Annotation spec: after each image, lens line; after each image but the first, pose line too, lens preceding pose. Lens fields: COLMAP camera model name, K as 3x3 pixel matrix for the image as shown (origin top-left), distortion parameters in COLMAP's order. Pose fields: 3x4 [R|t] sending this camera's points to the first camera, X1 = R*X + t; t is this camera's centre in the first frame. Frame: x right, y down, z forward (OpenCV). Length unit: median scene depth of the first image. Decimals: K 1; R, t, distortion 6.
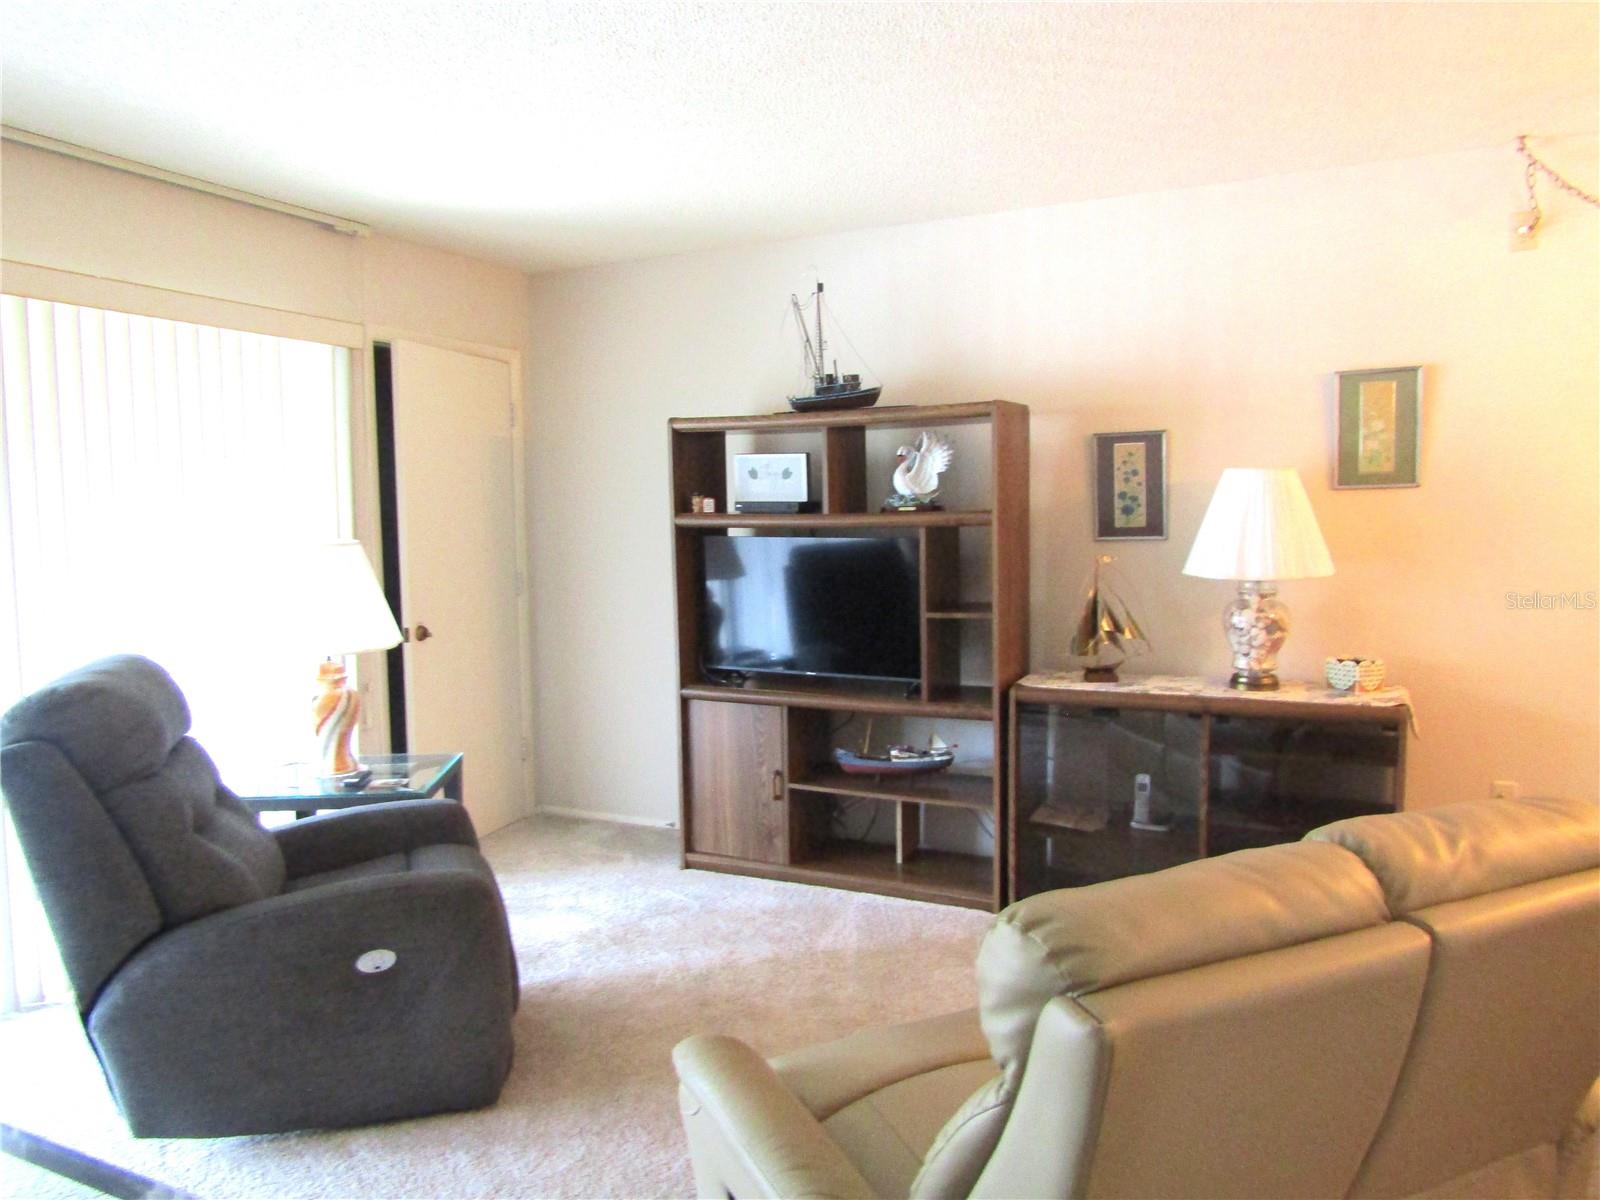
lens RADIAL K [[1140.0, 0, 791.6], [0, 1140.0, 600.7], [0, 0, 1]] dist [-0.008931, -0.000449]
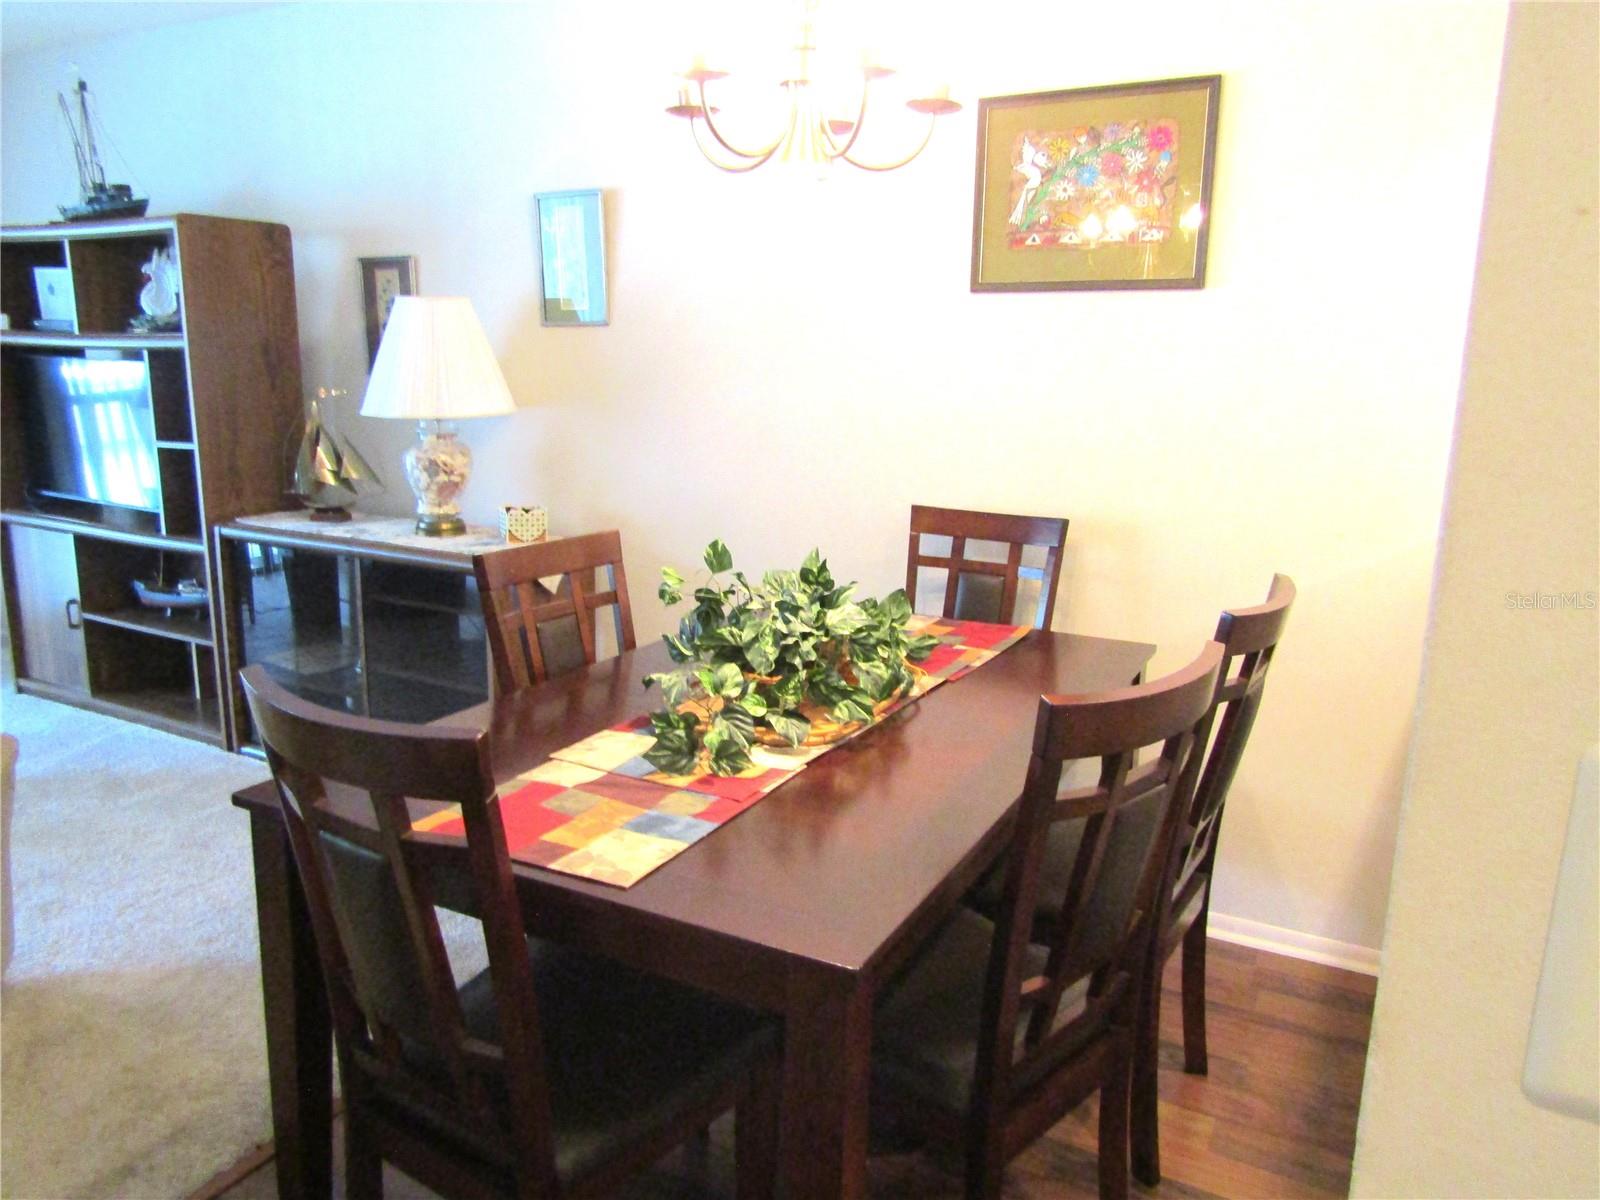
lens RADIAL K [[1140.0, 0, 791.6], [0, 1140.0, 600.7], [0, 0, 1]] dist [-0.008931, -0.000449]
pose [[0.998510, 0.049711, -0.022503, 0.642417], [-0.046545, 0.991160, 0.124243, -0.000145], [0.028480, -0.123010, 0.991997, 0.048048]]
